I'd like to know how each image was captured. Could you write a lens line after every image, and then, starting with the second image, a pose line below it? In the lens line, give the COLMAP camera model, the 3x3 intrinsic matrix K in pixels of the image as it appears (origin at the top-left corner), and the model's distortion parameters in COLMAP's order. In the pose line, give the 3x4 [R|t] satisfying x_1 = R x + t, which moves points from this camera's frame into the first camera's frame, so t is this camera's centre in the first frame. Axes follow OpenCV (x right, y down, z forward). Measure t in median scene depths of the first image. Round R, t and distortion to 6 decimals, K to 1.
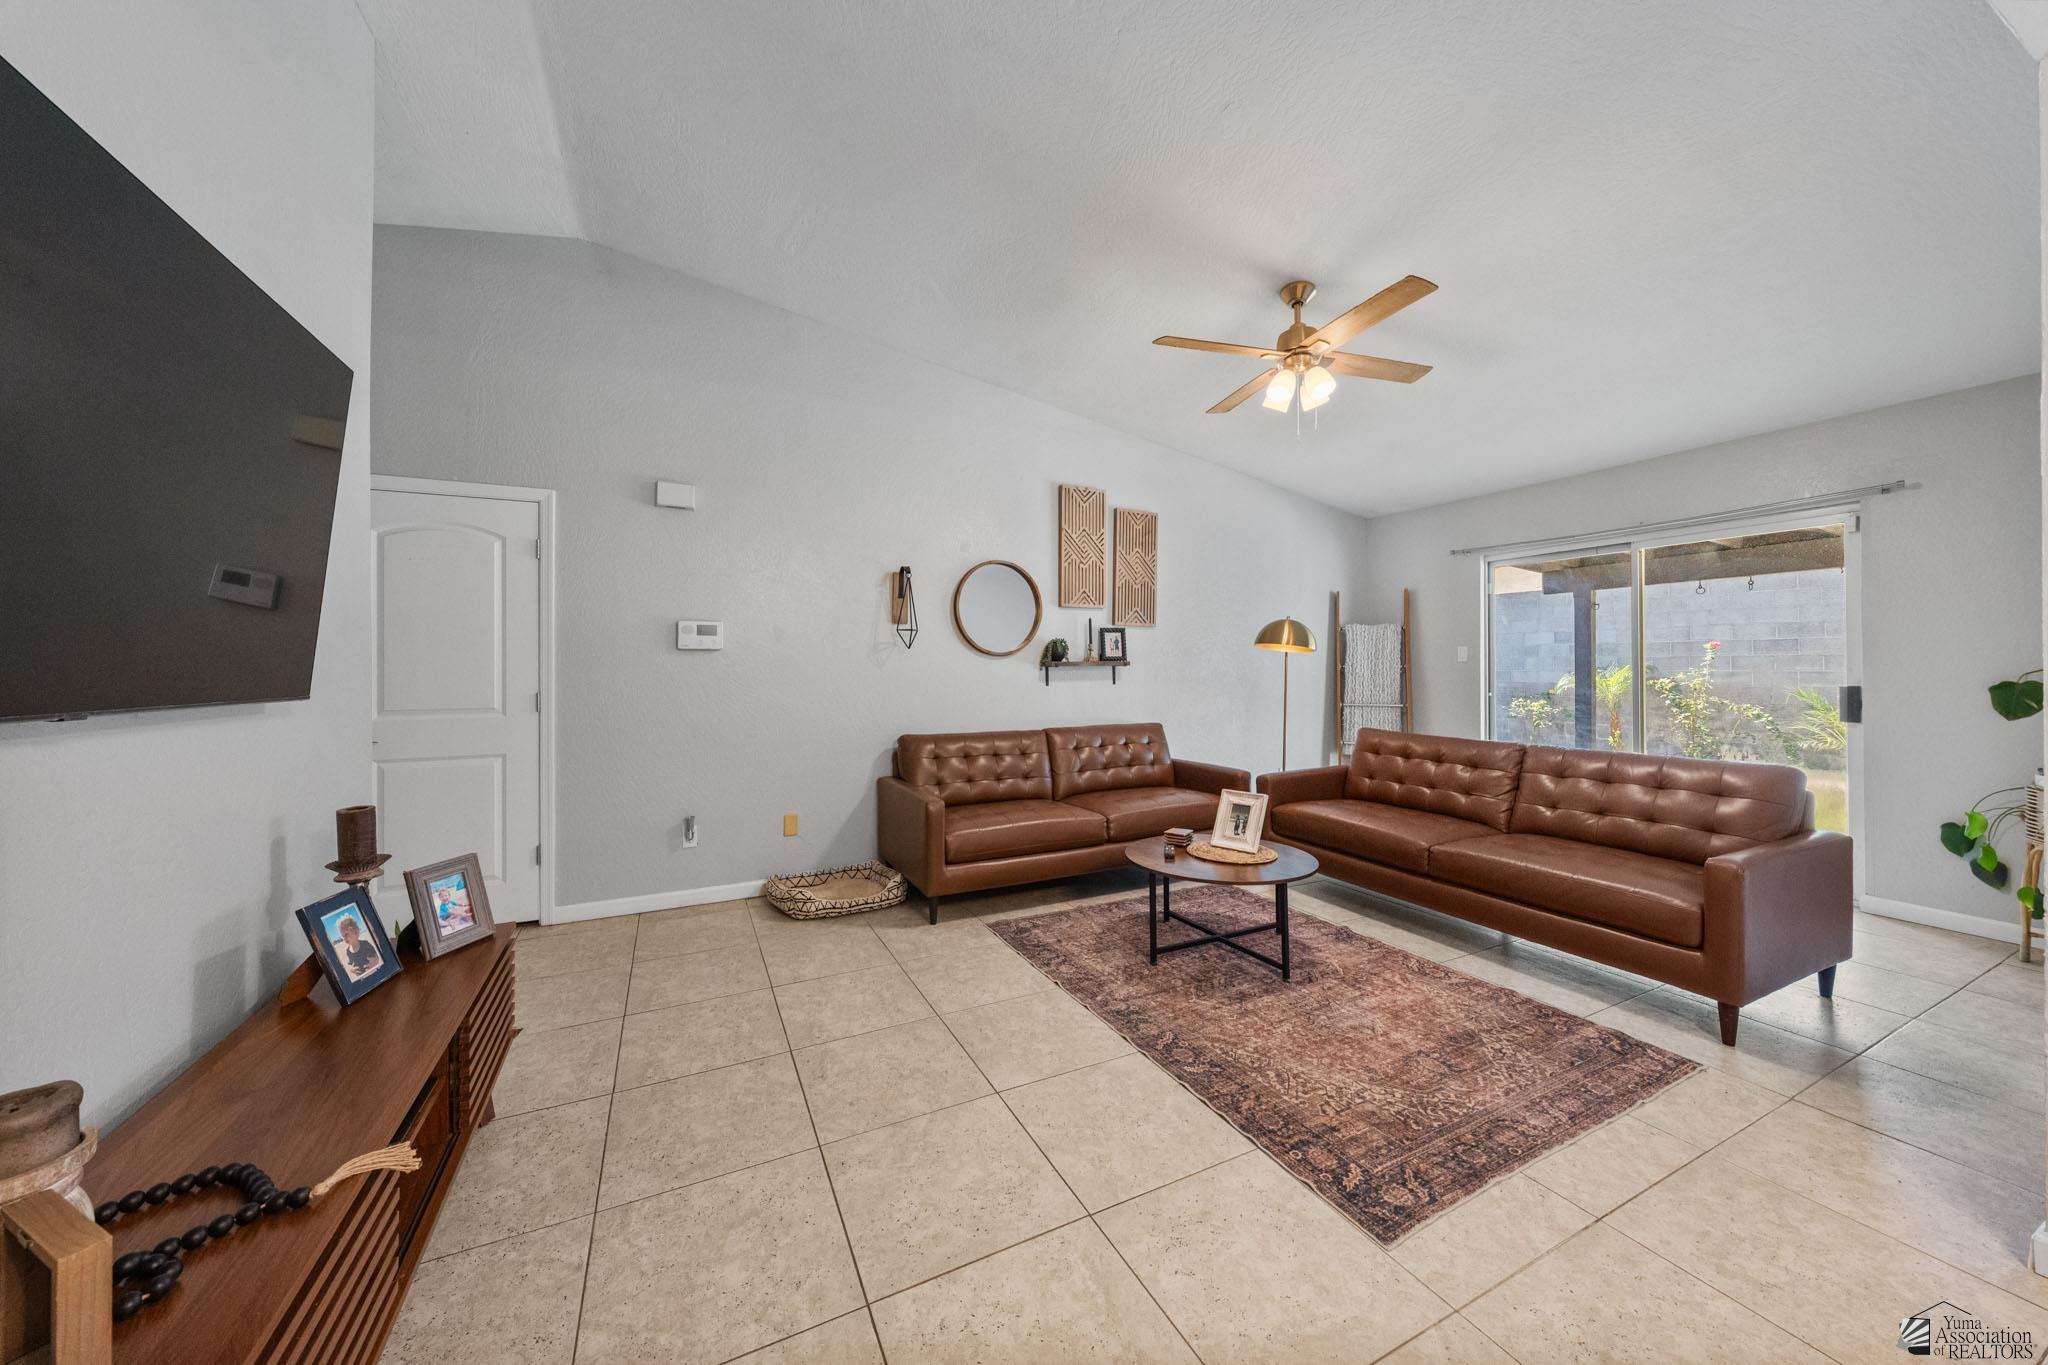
lens RADIAL K [[702.1, 0, 1013.5], [0, 702.1, 658.0], [0, 0, 1]] dist [-0.000822, -0.000010]
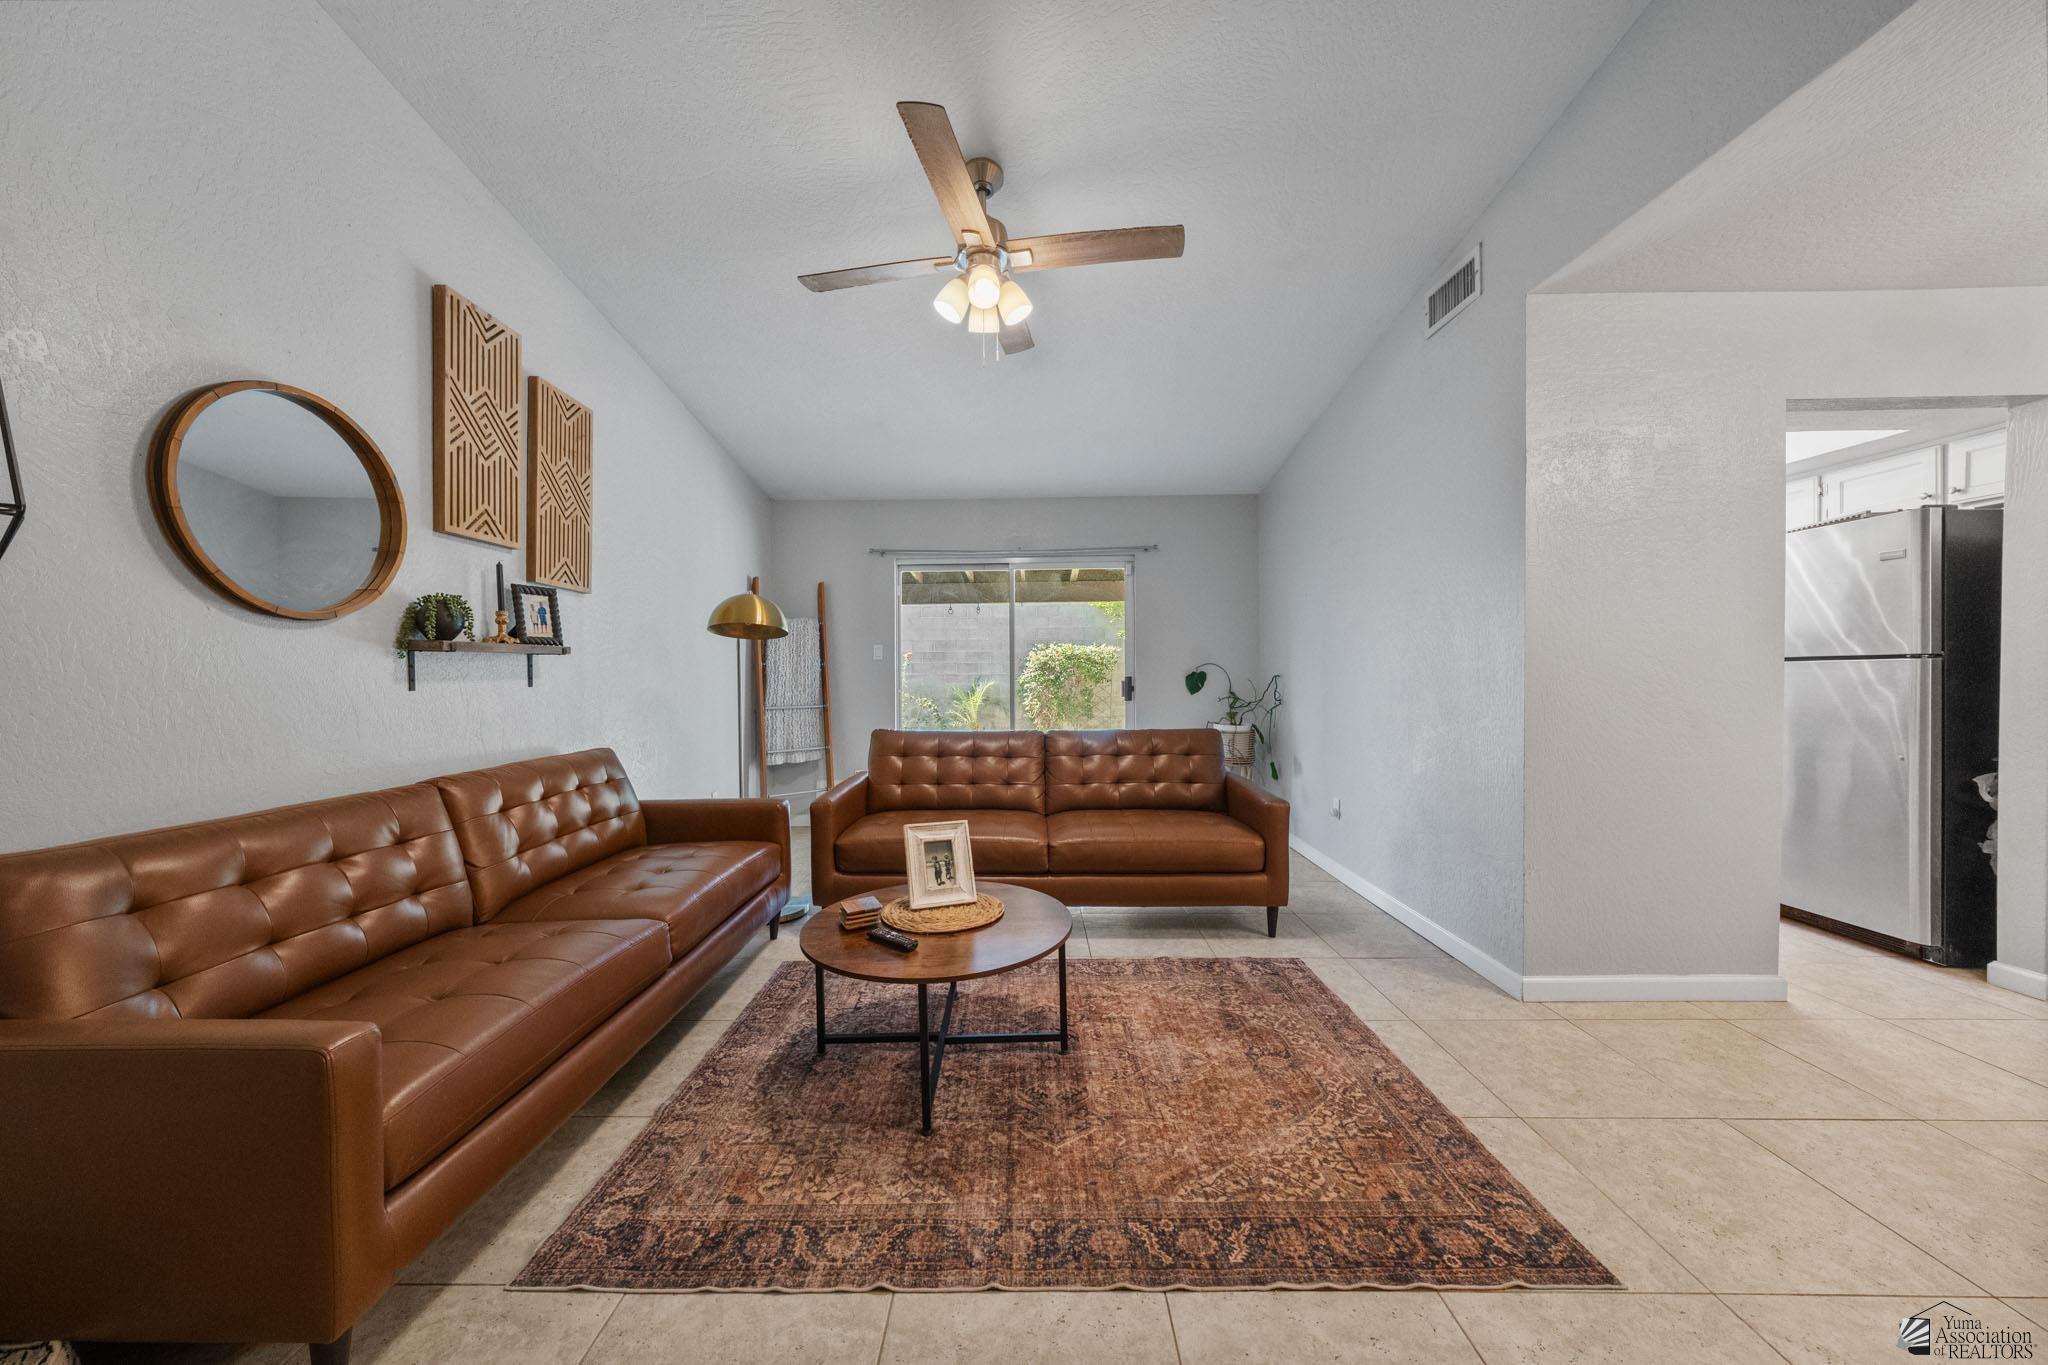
lens RADIAL K [[693.8, 0, 1018.4], [0, 693.8, 676.0], [0, 0, 1]] dist [-0.000690, 0.000169]
pose [[0.448235, -0.003669, 0.893908, -0.276415], [-0.006752, 0.999949, 0.007490, 0.033548], [-0.893890, -0.009392, 0.448188, 0.611813]]
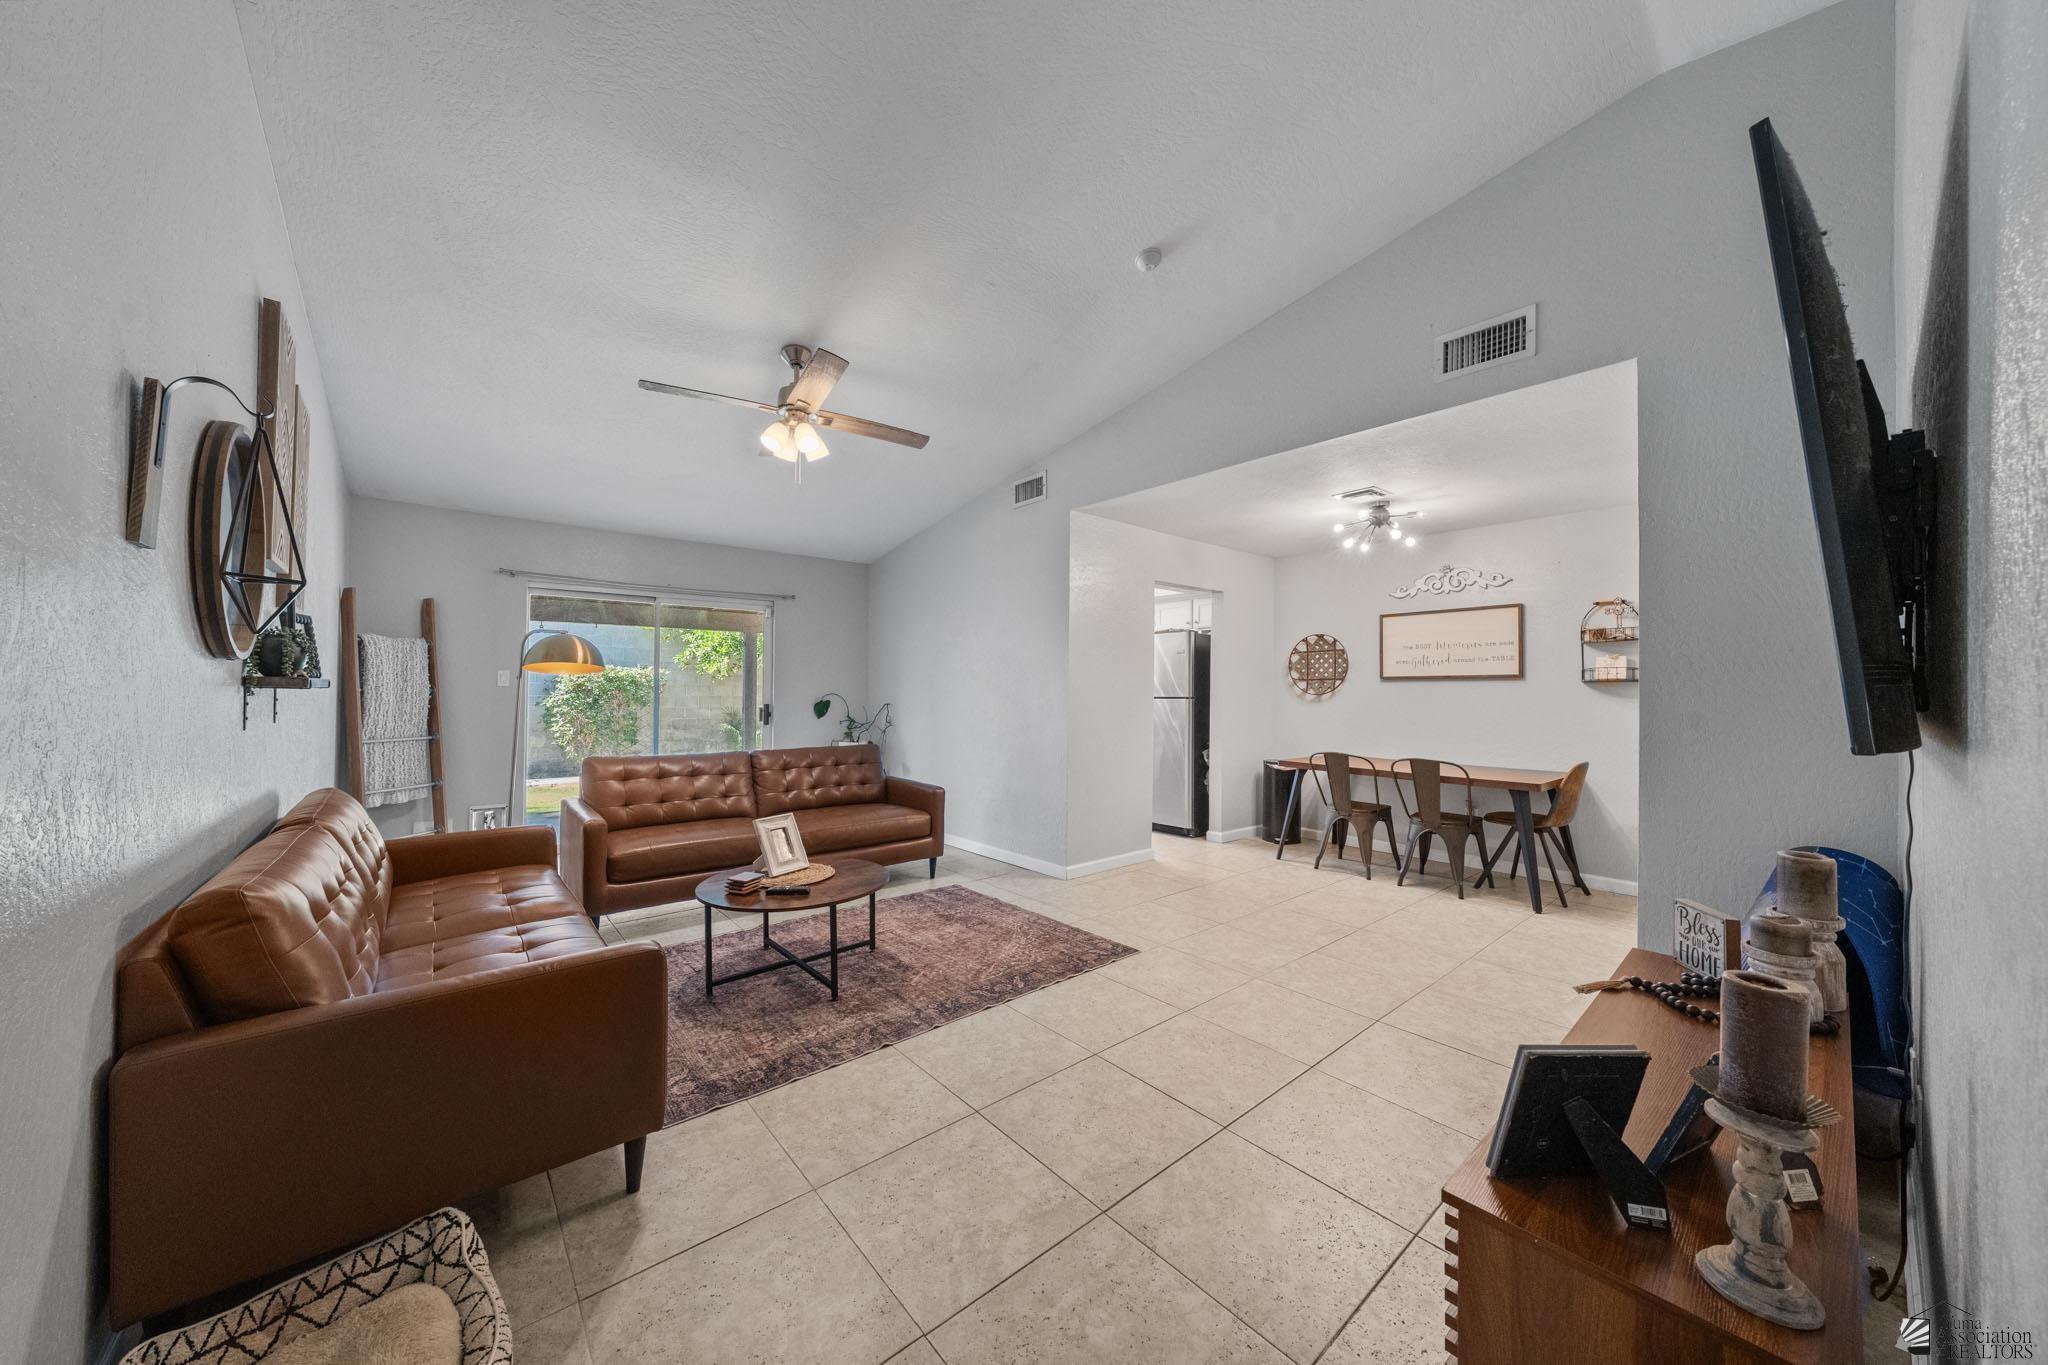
lens RADIAL K [[691.4, 0, 1010.9], [0, 691.4, 681.5], [0, 0, 1]] dist [0.000545, 0.000061]
pose [[-0.240576, 0.017902, 0.970465, -0.727722], [-0.017087, 0.999597, -0.022675, 0.014502], [-0.970480, -0.022038, -0.240173, 0.924048]]
